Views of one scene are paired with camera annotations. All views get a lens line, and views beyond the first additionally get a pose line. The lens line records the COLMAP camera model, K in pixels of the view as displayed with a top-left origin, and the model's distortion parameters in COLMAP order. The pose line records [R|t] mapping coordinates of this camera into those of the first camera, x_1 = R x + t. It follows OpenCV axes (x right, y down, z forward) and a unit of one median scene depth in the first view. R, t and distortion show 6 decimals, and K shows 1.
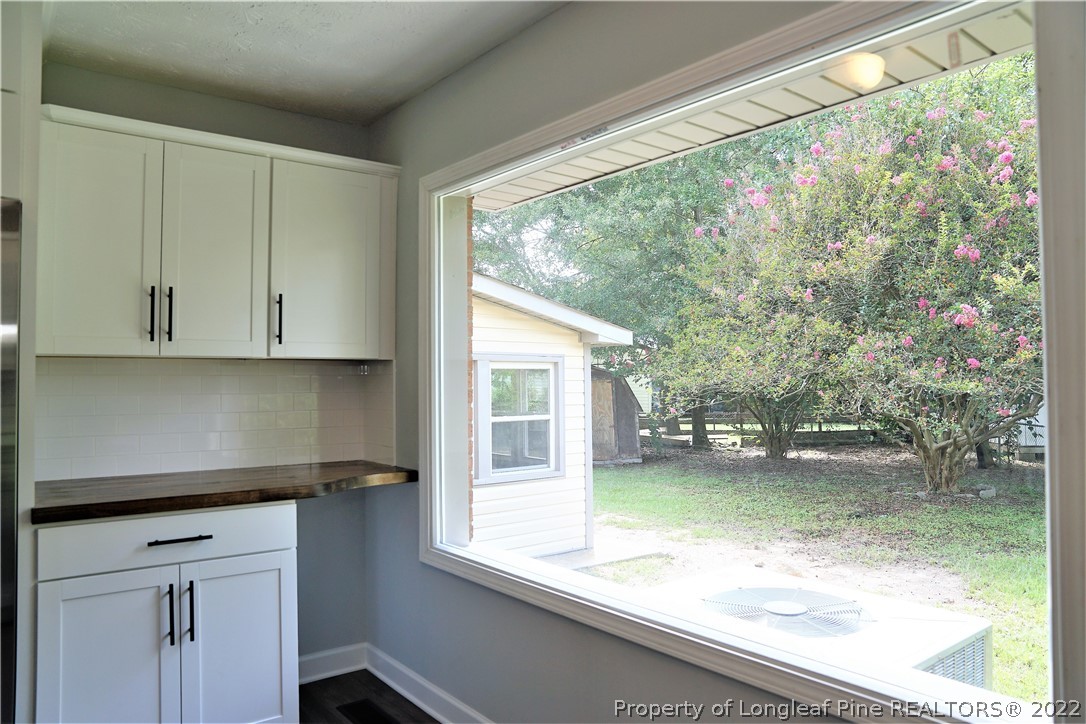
lens RADIAL K [[747.6, 0, 540.5], [0, 747.6, 357.6], [0, 0, 1]] dist [-0.127471, 0.091434]
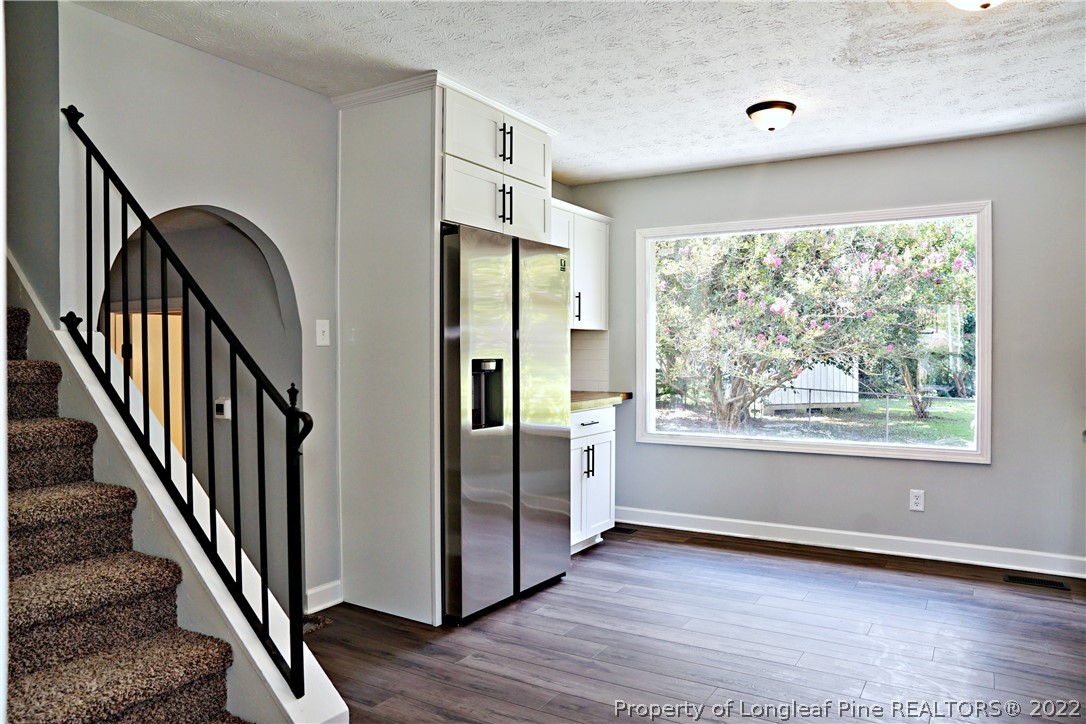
lens RADIAL K [[747.6, 0, 547.4], [0, 747.6, 359.3], [0, 0, 1]] dist [-0.127471, 0.091434]
pose [[0.937191, 0.003592, 0.348799, -1.142029], [-0.017043, 0.999224, 0.035501, 0.012578], [-0.348401, -0.039216, 0.936525, -0.710232]]
